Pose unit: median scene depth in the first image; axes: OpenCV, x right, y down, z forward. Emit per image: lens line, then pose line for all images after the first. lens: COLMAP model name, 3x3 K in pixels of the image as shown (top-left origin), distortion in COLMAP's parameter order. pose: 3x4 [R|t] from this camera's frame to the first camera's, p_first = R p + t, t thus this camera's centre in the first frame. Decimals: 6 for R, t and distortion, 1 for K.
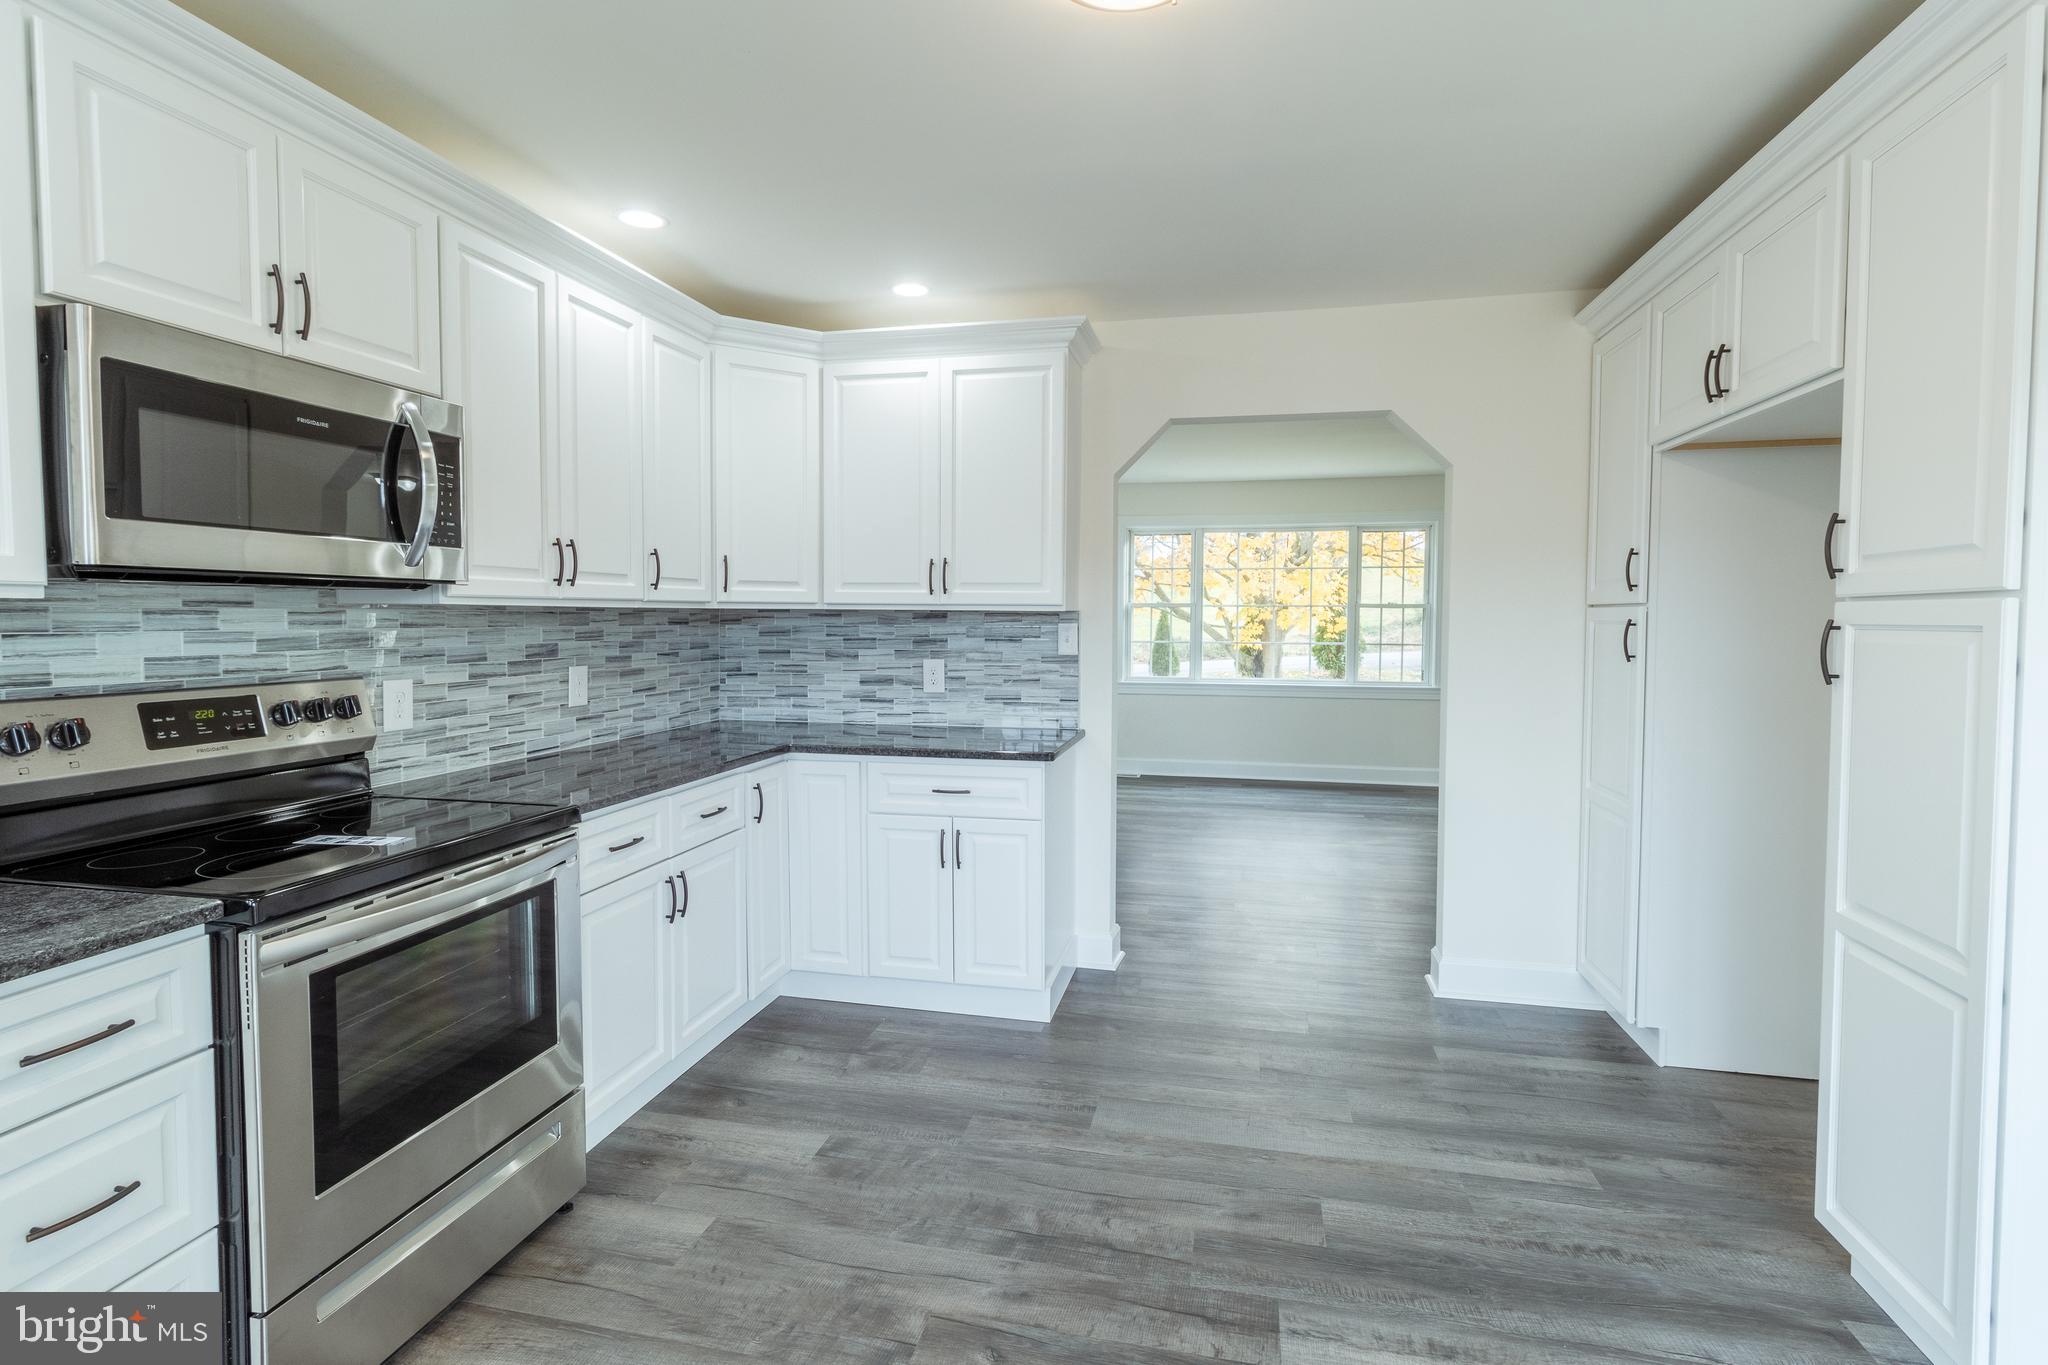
lens RADIAL K [[980.8, 0, 1020.7], [0, 980.8, 657.5], [0, 0, 1]] dist [0.004780, 0.000371]
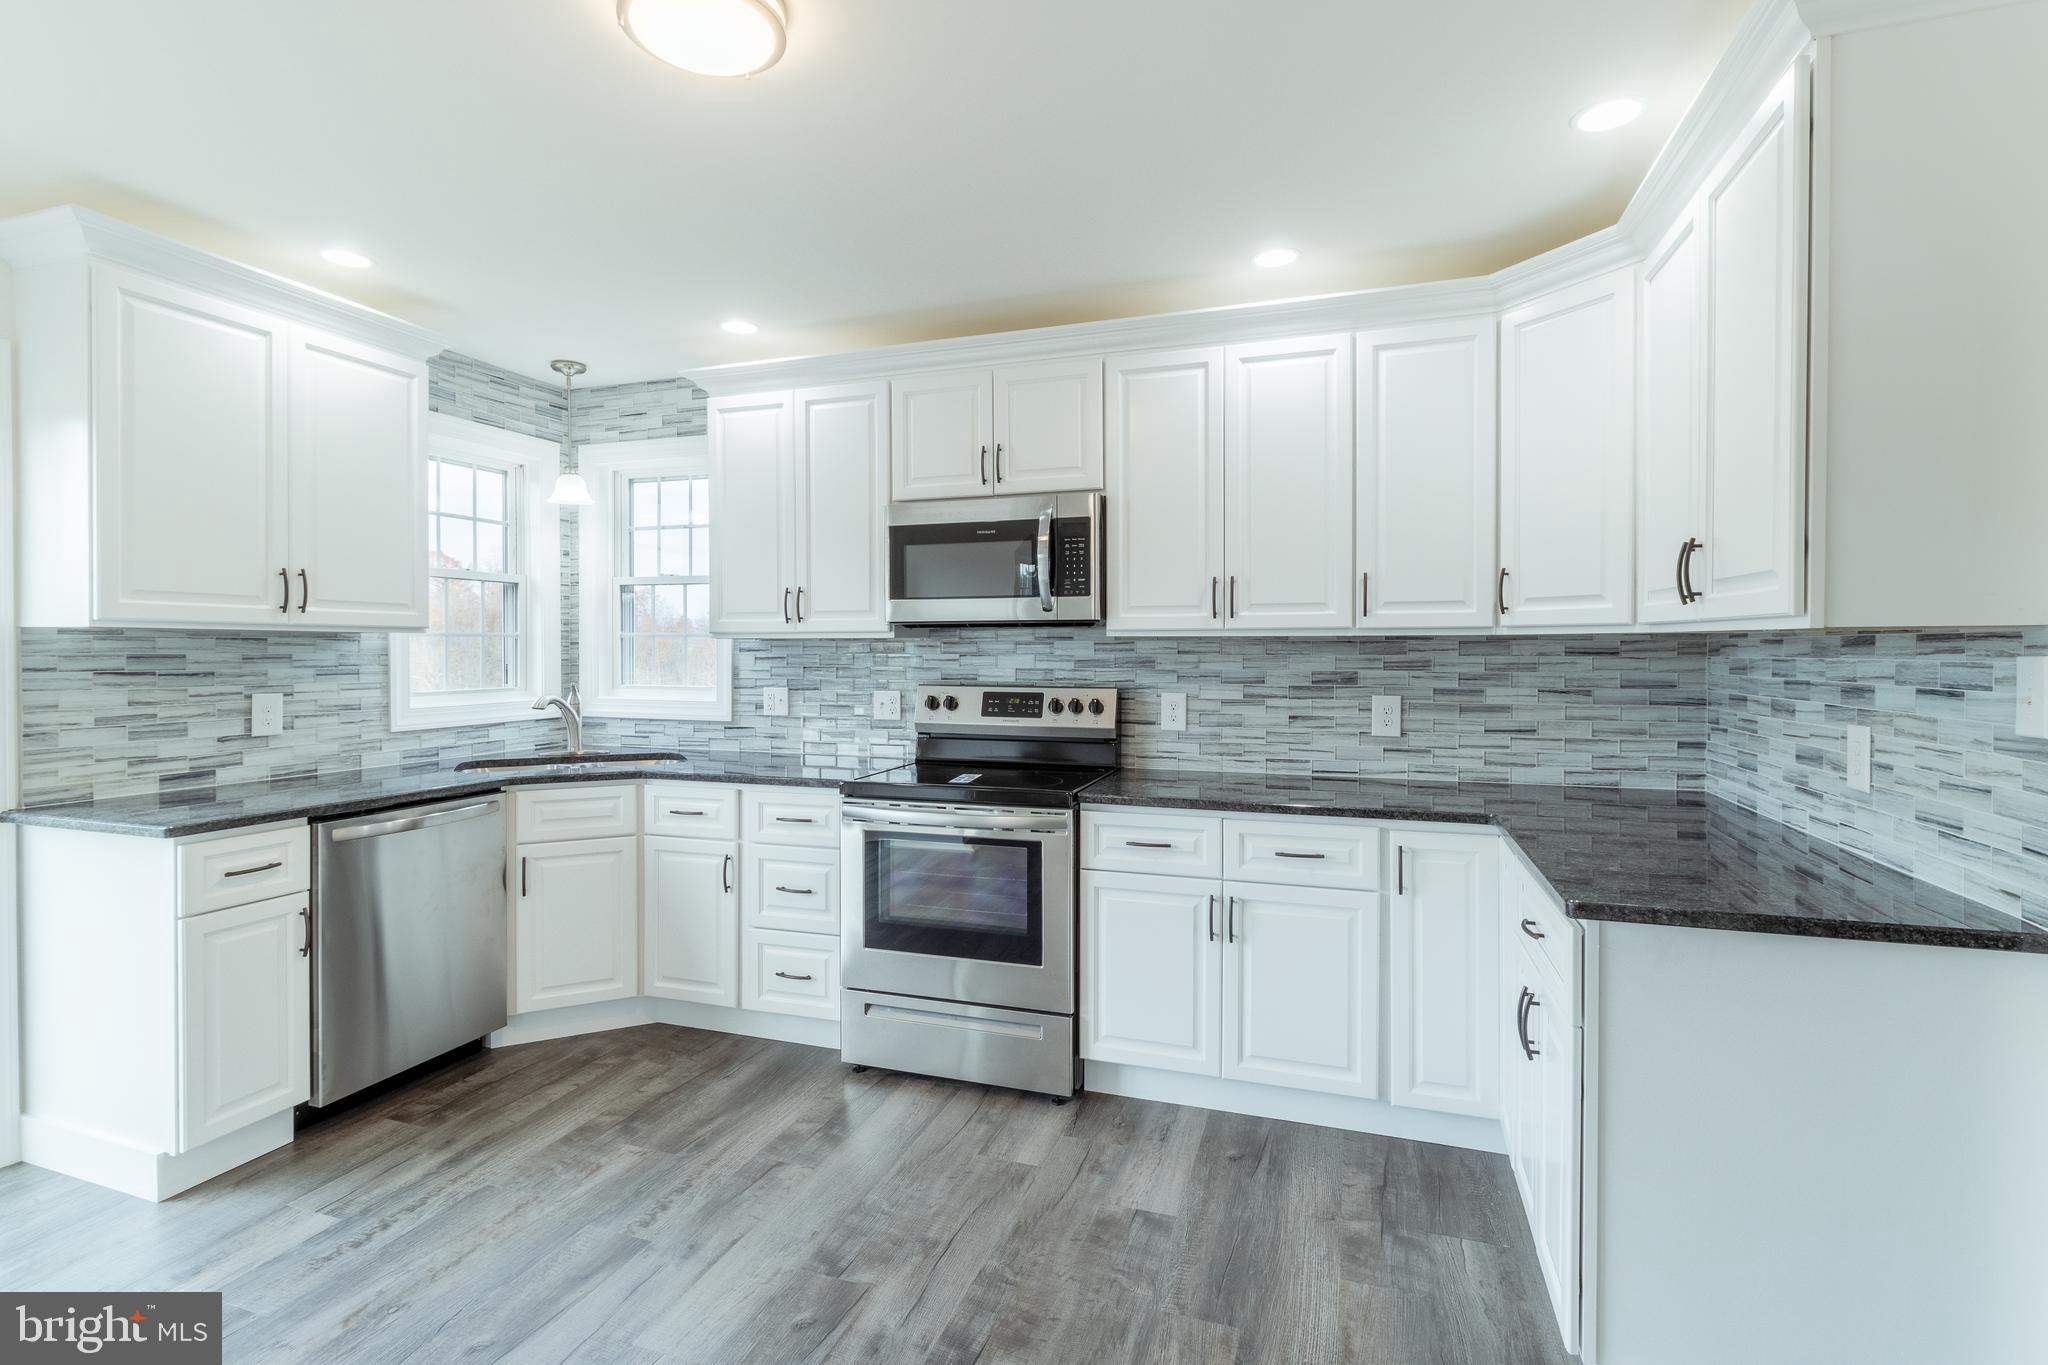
lens RADIAL K [[980.8, 0, 1020.7], [0, 980.8, 657.5], [0, 0, 1]] dist [0.004780, 0.000371]
pose [[-0.114386, 0.006235, -0.993417, 0.648175], [-0.042310, 0.999042, 0.011142, -0.028489], [0.992535, 0.043306, -0.114012, 0.848148]]
